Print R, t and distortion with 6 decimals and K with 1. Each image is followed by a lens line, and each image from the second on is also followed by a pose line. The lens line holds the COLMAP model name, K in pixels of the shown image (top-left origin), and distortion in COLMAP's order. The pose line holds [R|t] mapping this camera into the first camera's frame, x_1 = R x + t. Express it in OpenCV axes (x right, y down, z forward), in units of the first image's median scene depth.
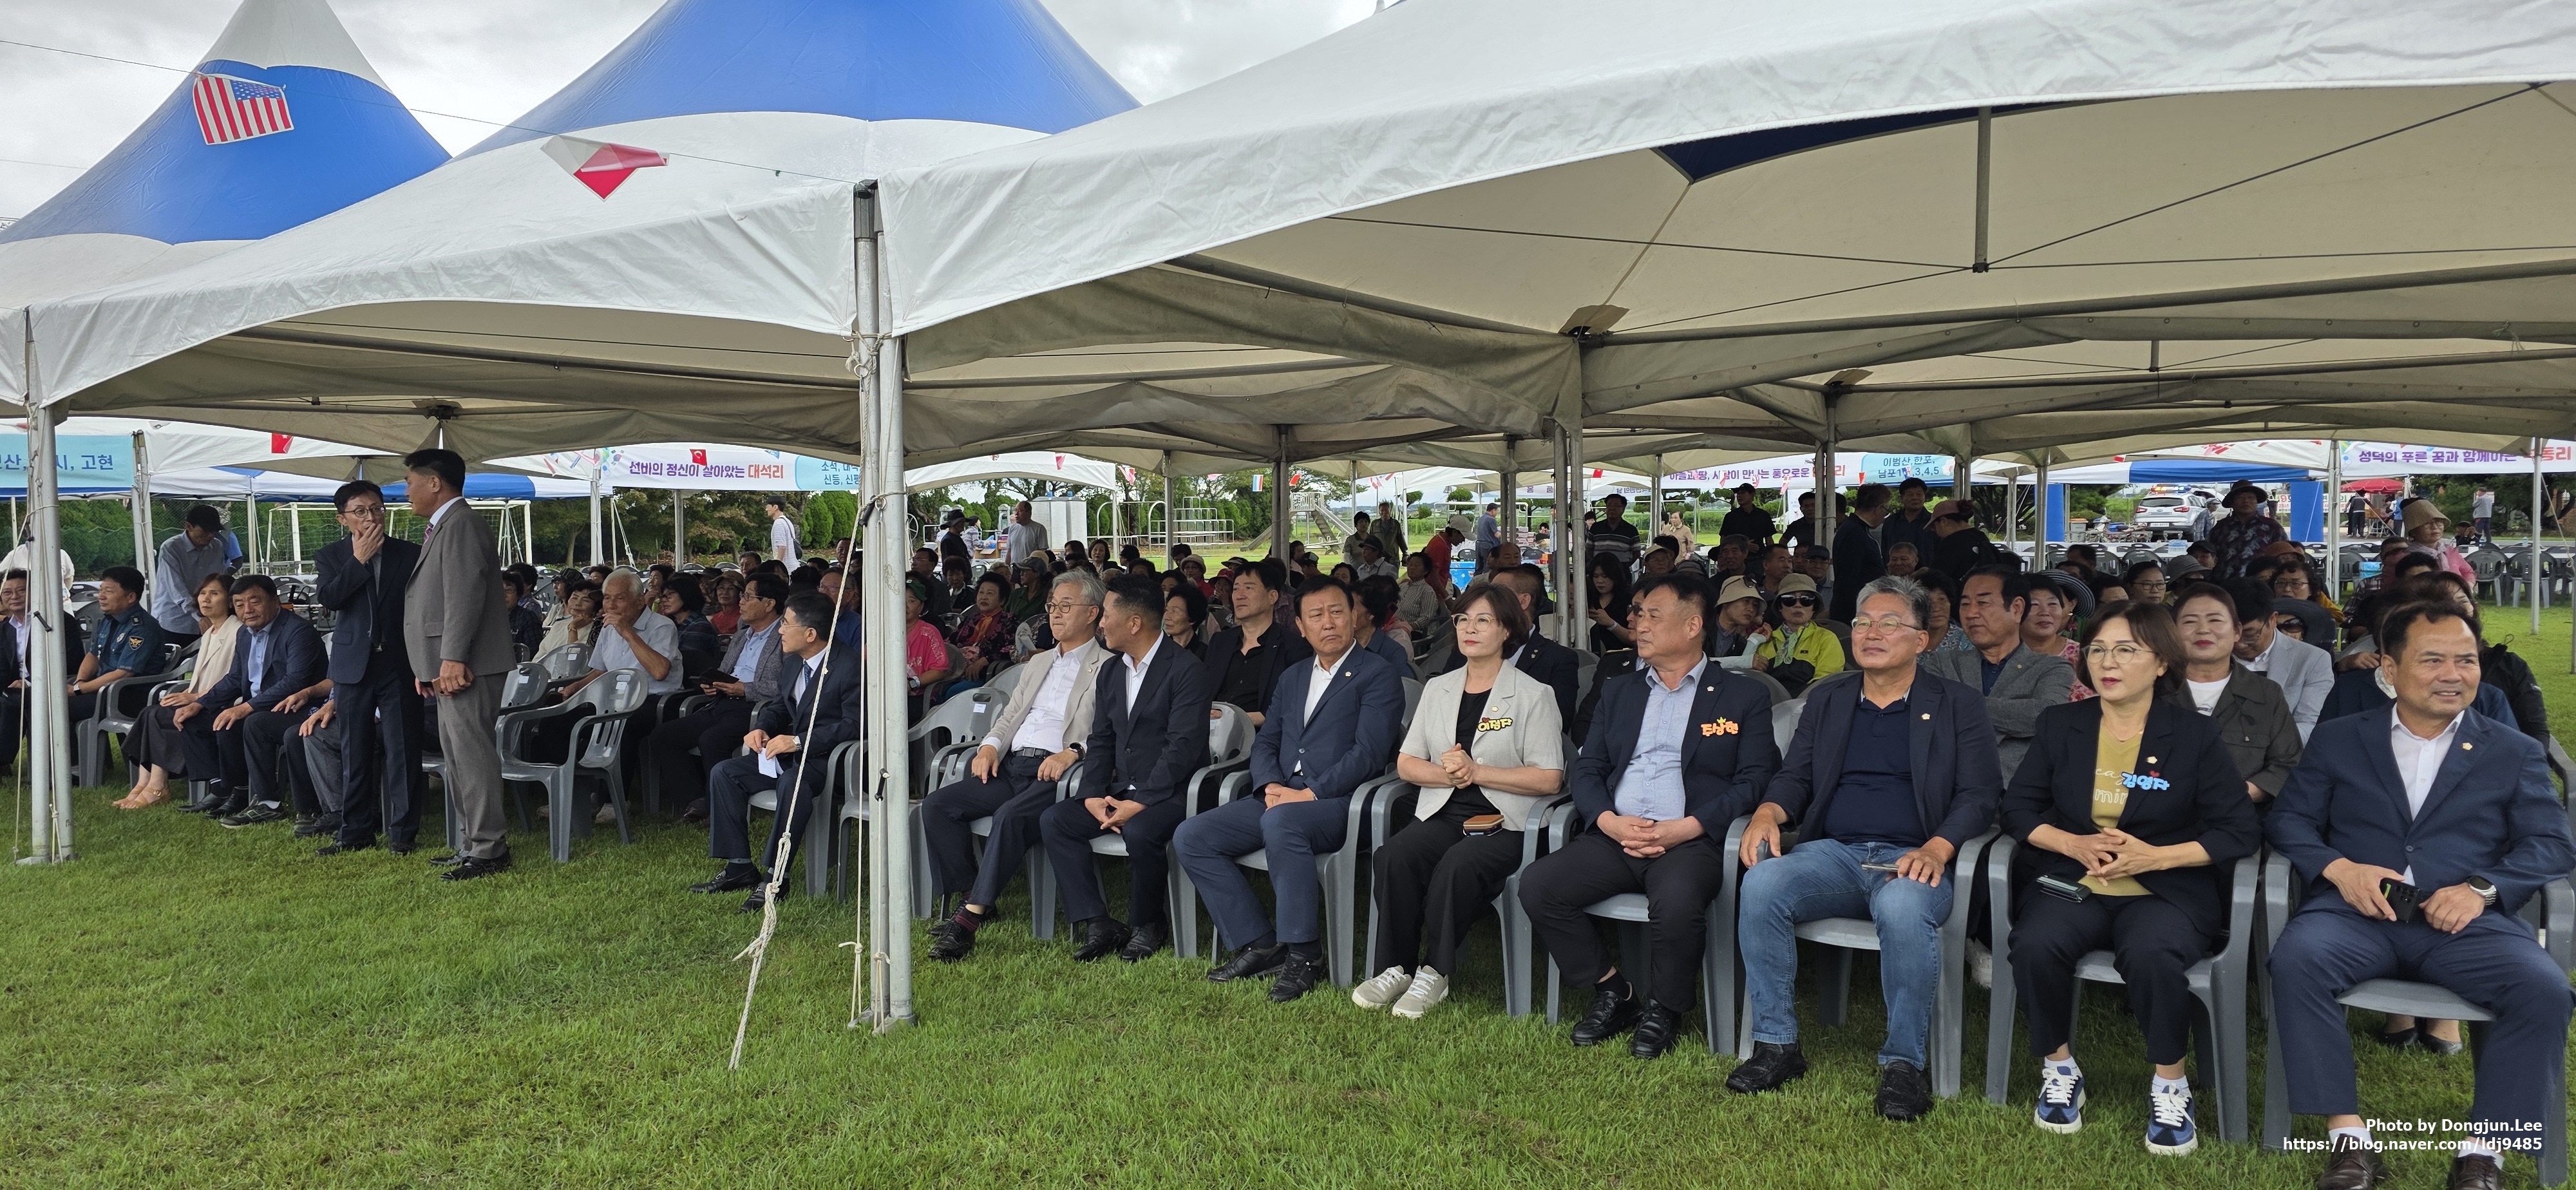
lens RADIAL K [[1726.8, 0, 1288.0], [0, 1726.8, 595.0], [0, 0, 1]] dist [0.038015, -0.030505]
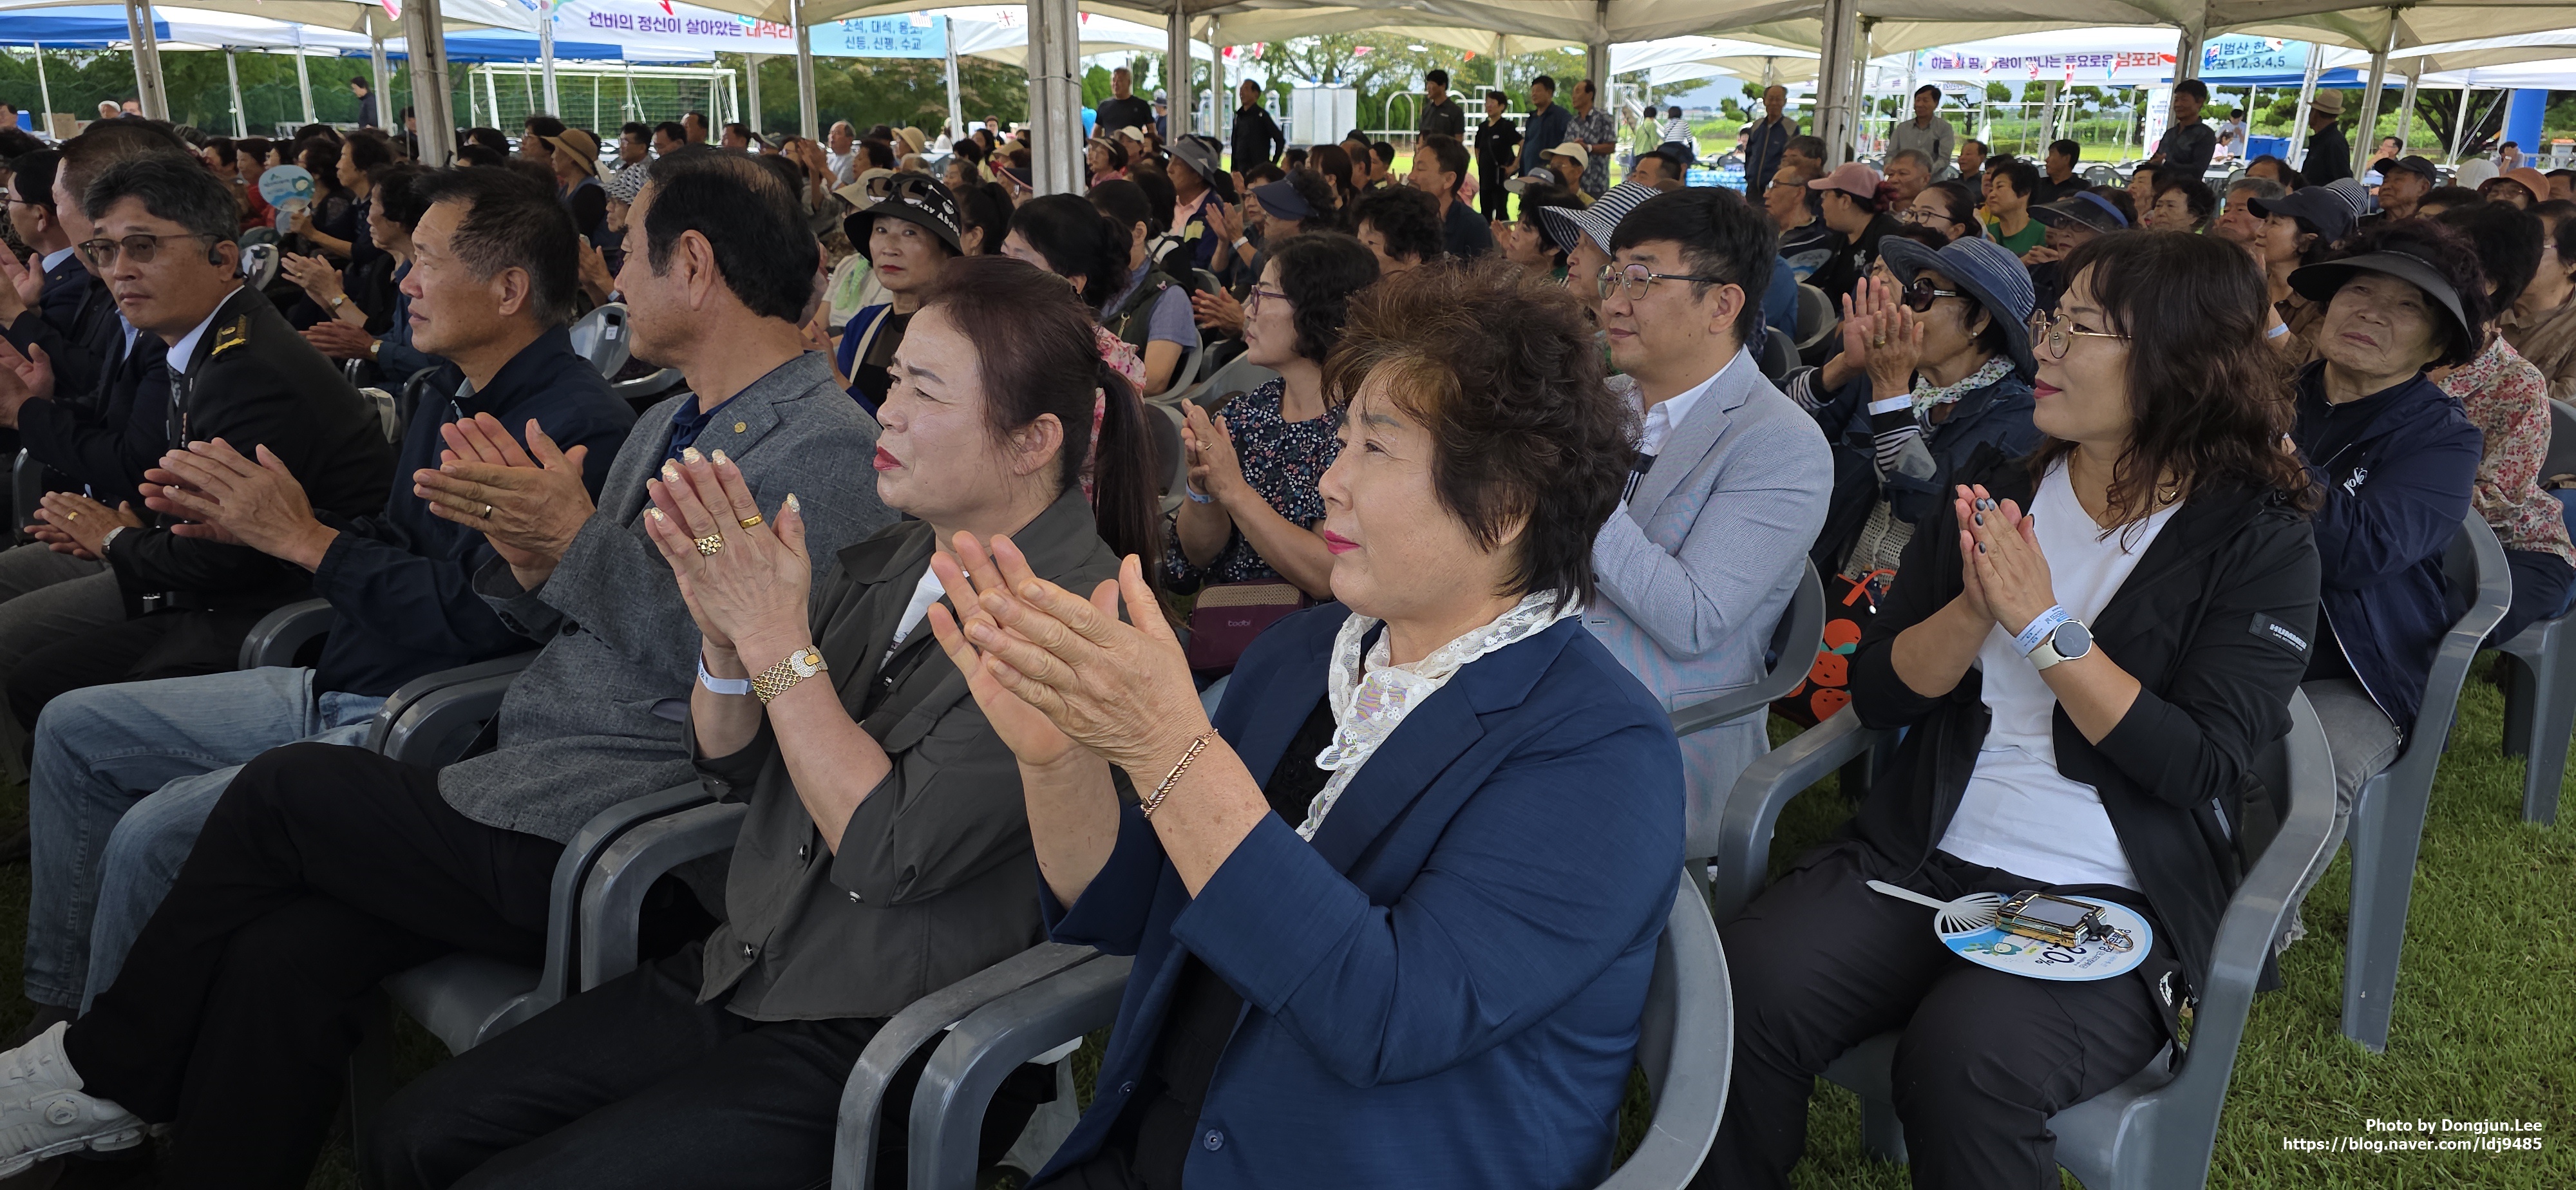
lens RADIAL K [[1727.4, 0, 1296.8], [0, 1727.4, 623.2], [0, 0, 1]] dist [0.032732, -0.029622]
pose [[0.977050, 0.086031, -0.194863, 0.218370], [-0.037087, 0.969544, 0.242093, -0.005302], [0.209756, -0.229311, 0.950484, 0.240935]]
